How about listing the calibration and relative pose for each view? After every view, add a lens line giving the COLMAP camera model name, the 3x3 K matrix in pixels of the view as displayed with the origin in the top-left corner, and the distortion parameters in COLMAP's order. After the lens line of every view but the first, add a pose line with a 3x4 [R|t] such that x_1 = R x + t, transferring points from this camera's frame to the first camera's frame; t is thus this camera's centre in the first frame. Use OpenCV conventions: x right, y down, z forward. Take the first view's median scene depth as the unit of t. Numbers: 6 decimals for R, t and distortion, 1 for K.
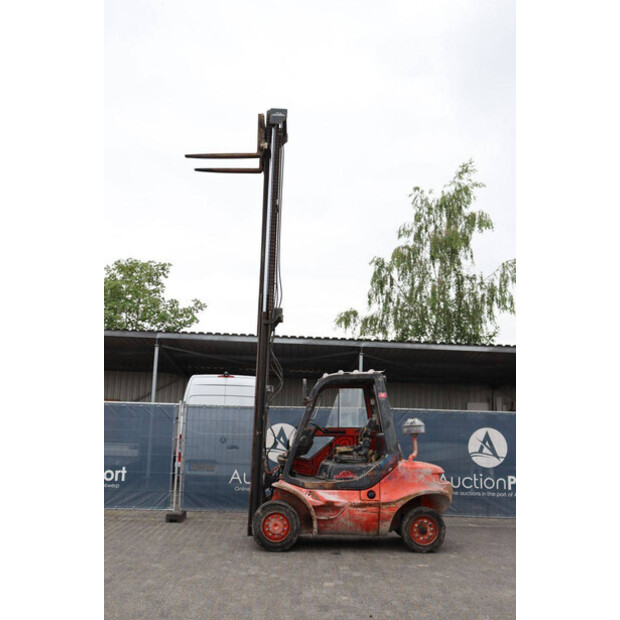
lens RADIAL K [[686.0, 0, 310.0], [0, 686.0, 310.0], [0, 0, 1]] dist [-0.008568, 0.006928]
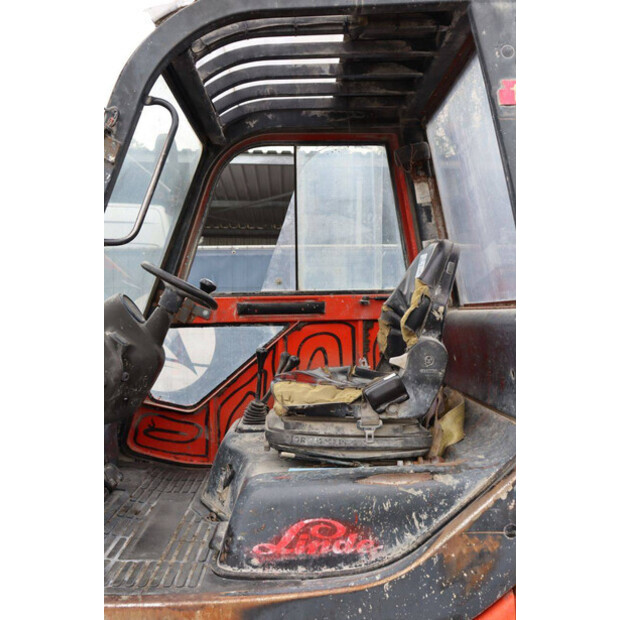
lens RADIAL K [[647.5, 0, 310.0], [0, 647.5, 310.0], [0, 0, 1]] dist [-0.043354, 0.043846]
pose [[0.999617, -0.026082, 0.009270, 0.049217], [0.024055, 0.984230, 0.175252, 0.149486], [-0.013695, -0.174962, 0.984480, 0.836529]]
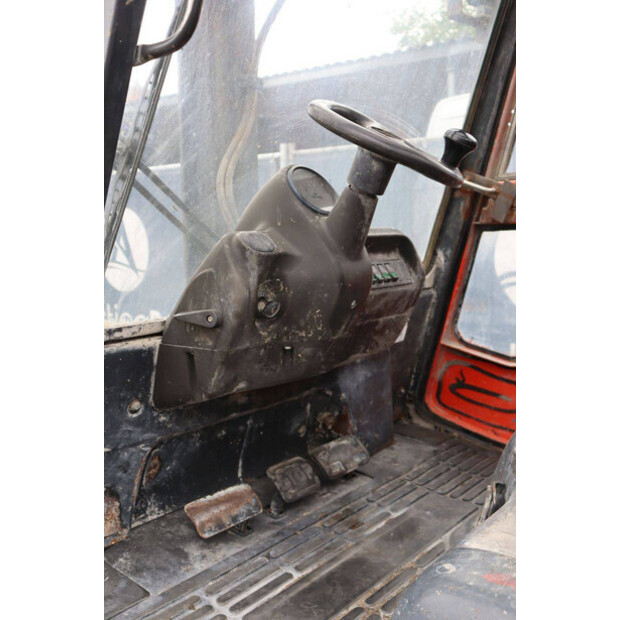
lens RADIAL K [[678.9, 0, 310.0], [0, 678.9, 310.0], [0, 0, 1]] dist [-0.020918, 0.047828]
pose [[0.761469, 0.031892, -0.647416, 0.074895], [0.156382, 0.960248, 0.231234, 0.175286], [0.629054, -0.277322, 0.726212, 0.942129]]
